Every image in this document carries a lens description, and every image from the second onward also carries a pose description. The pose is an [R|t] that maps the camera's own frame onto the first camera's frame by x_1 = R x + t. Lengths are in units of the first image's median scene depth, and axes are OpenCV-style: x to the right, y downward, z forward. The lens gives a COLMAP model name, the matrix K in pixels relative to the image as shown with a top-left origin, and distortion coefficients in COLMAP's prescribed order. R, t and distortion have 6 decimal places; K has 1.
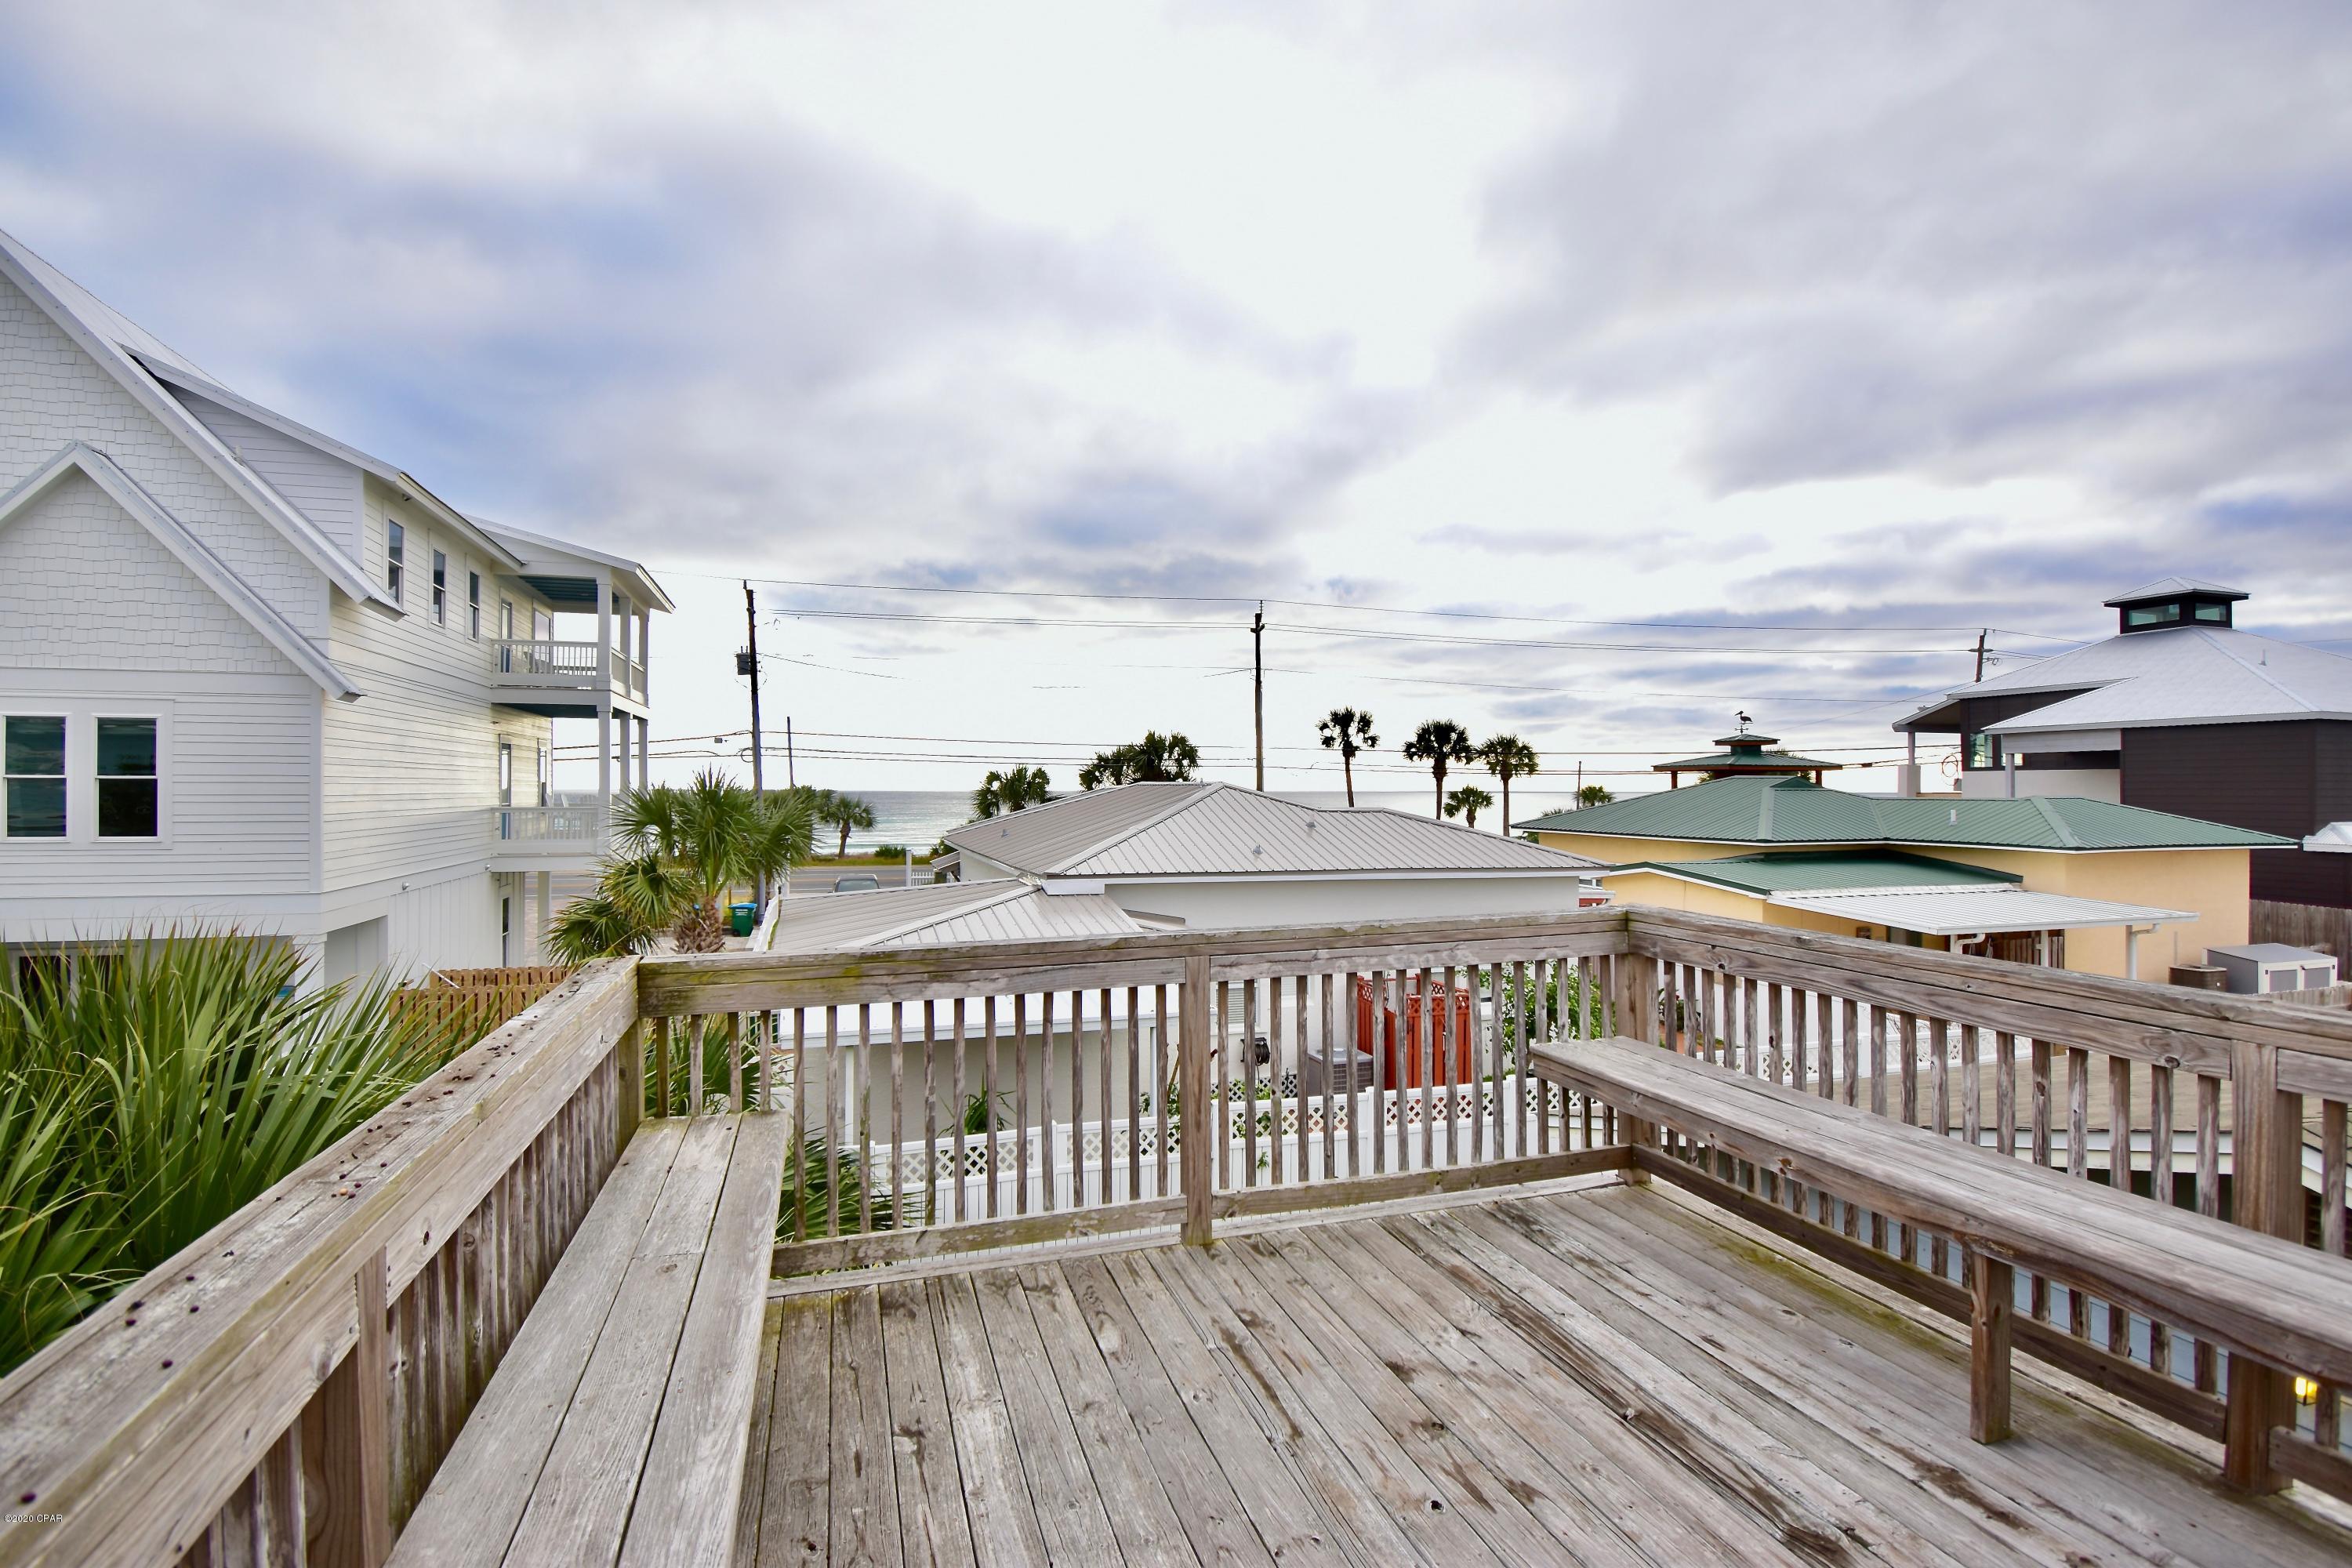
lens RADIAL K [[1145.1, 0, 1165.6], [0, 1145.1, 784.2], [0, 0, 1]] dist [0.008076, -0.021145]
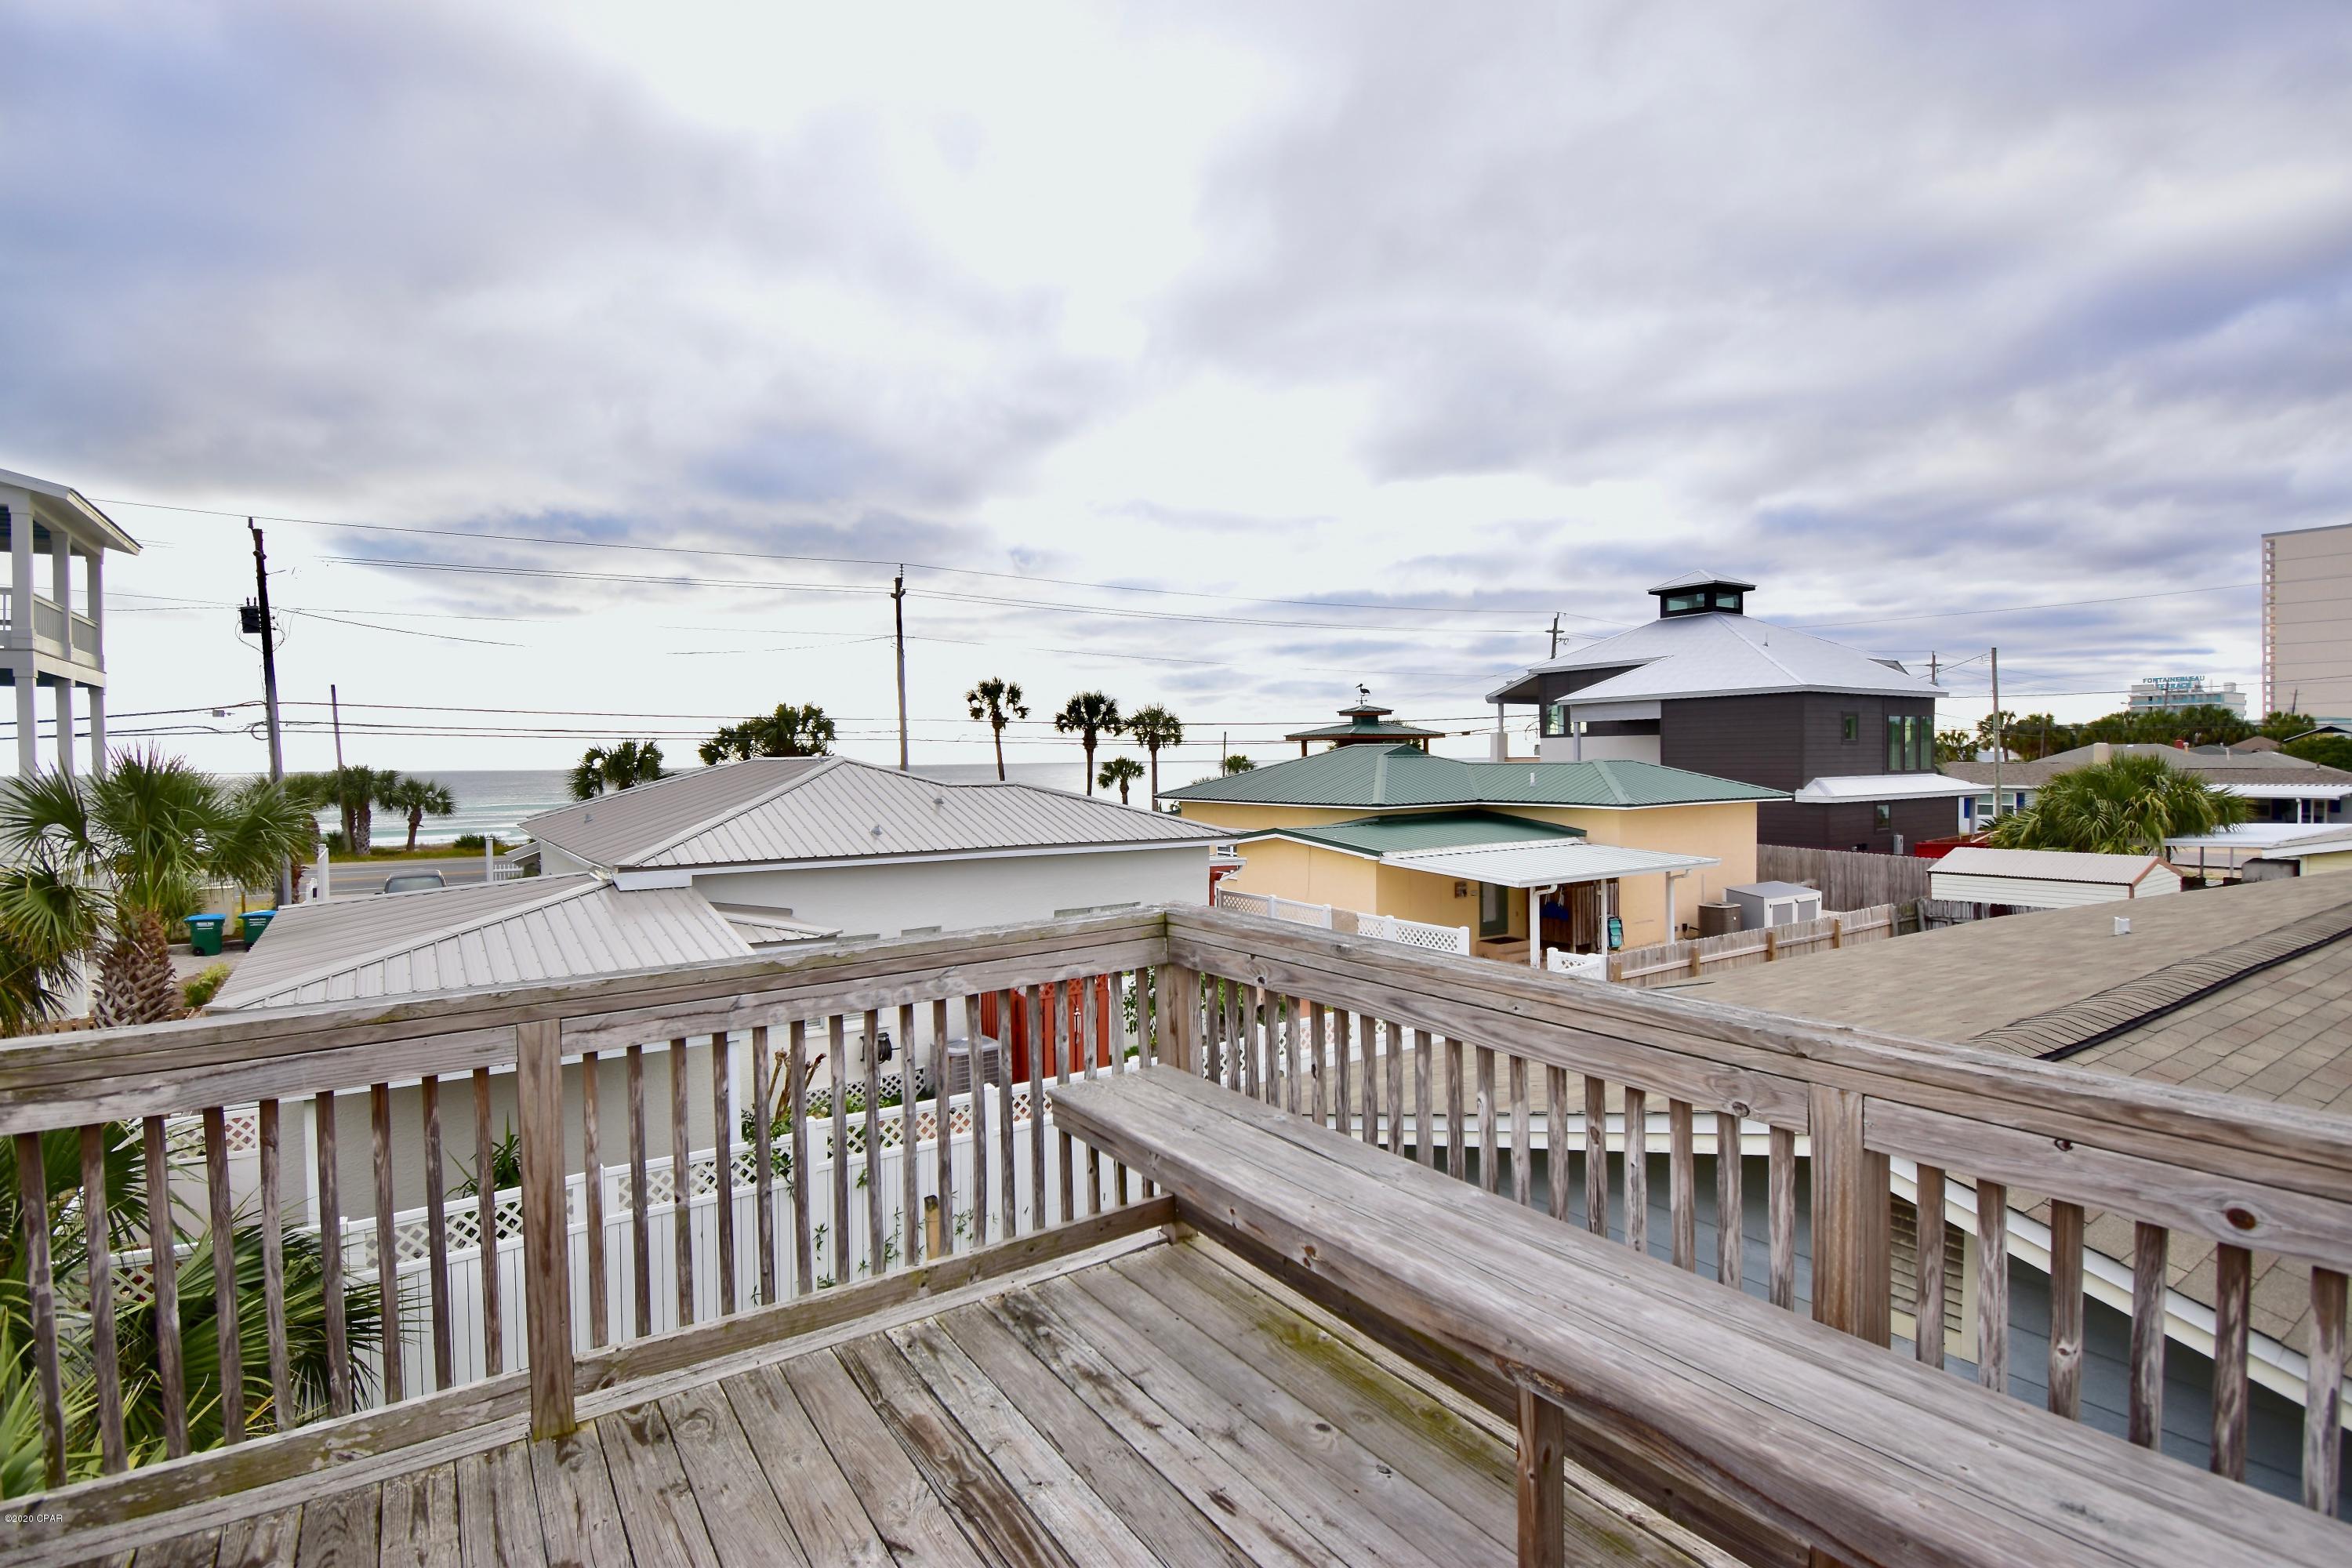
lens RADIAL K [[1145.1, 0, 1167.4], [0, 1145.1, 785.9], [0, 0, 1]] dist [0.008076, -0.021145]
pose [[0.957563, -0.020584, 0.287487, 0.047764], [0.013175, 0.999530, 0.027683, -0.000806], [-0.287922, -0.022720, 0.957384, 0.060626]]
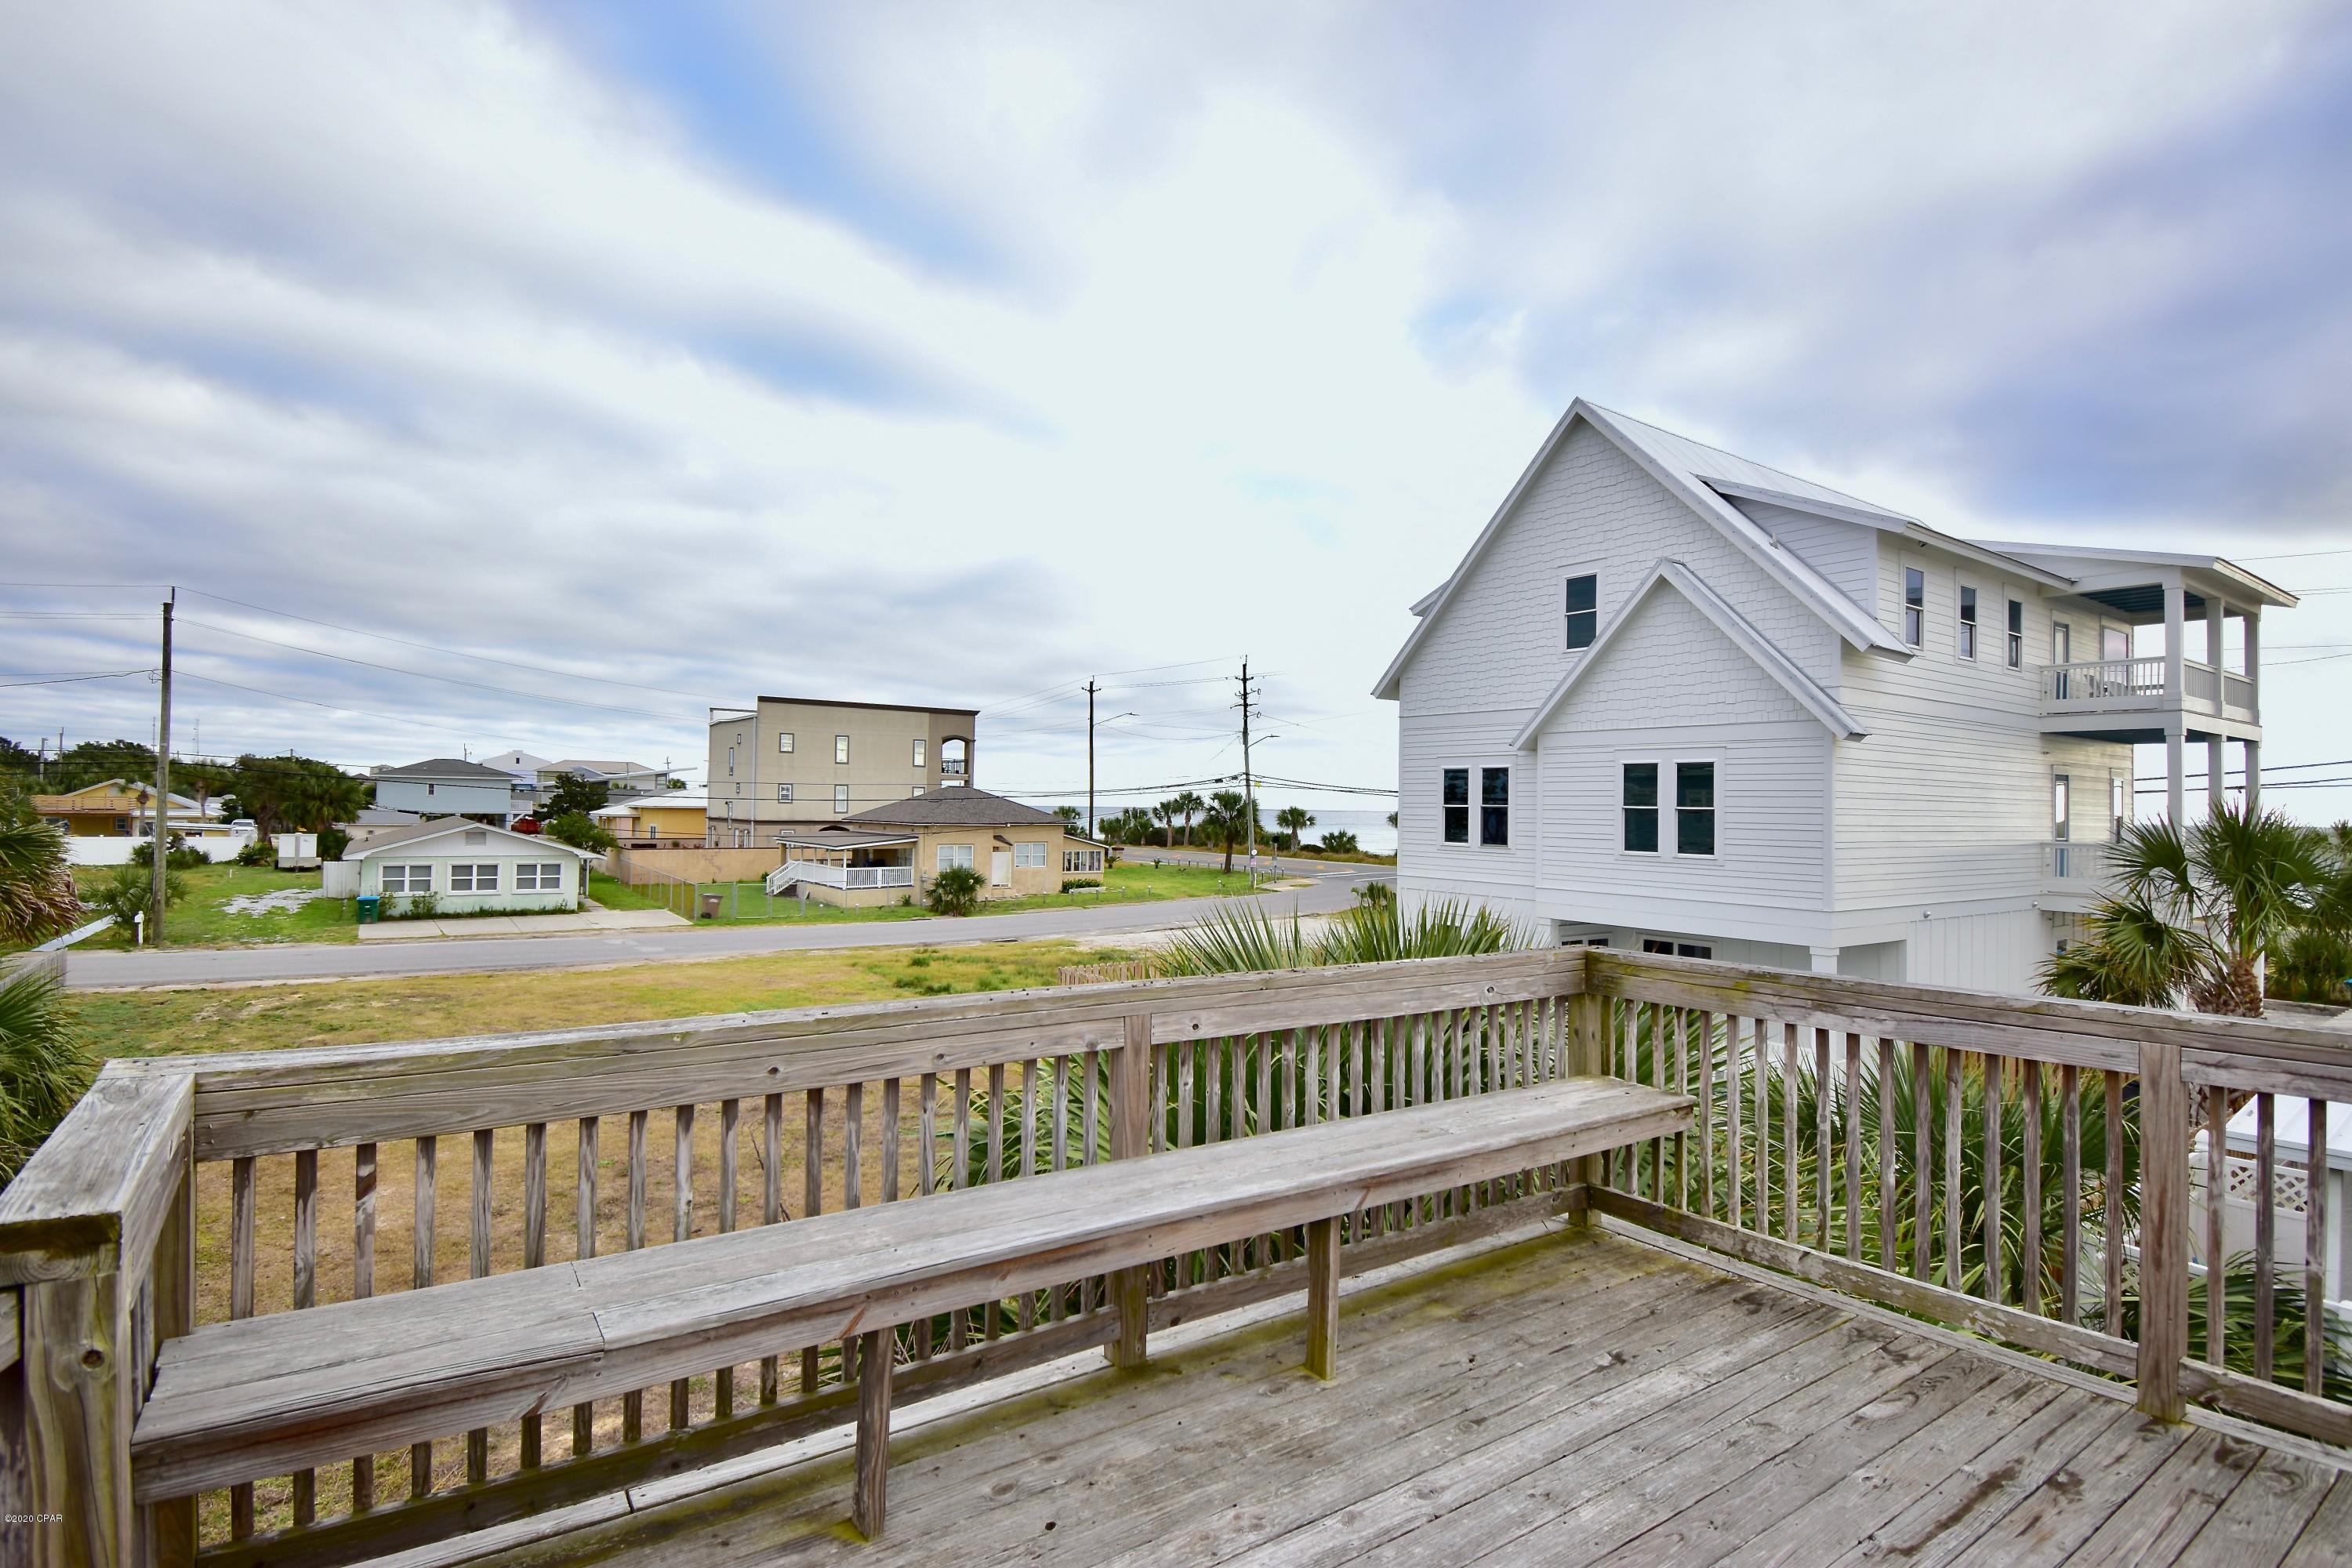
lens RADIAL K [[1145.1, 0, 1175.6], [0, 1145.1, 779.1], [0, 0, 1]] dist [0.008076, -0.021145]
pose [[0.309010, -0.019558, -0.950858, 0.137405], [-0.012147, 0.999626, -0.024508, -0.000329], [0.950981, 0.019123, 0.308656, 0.031796]]
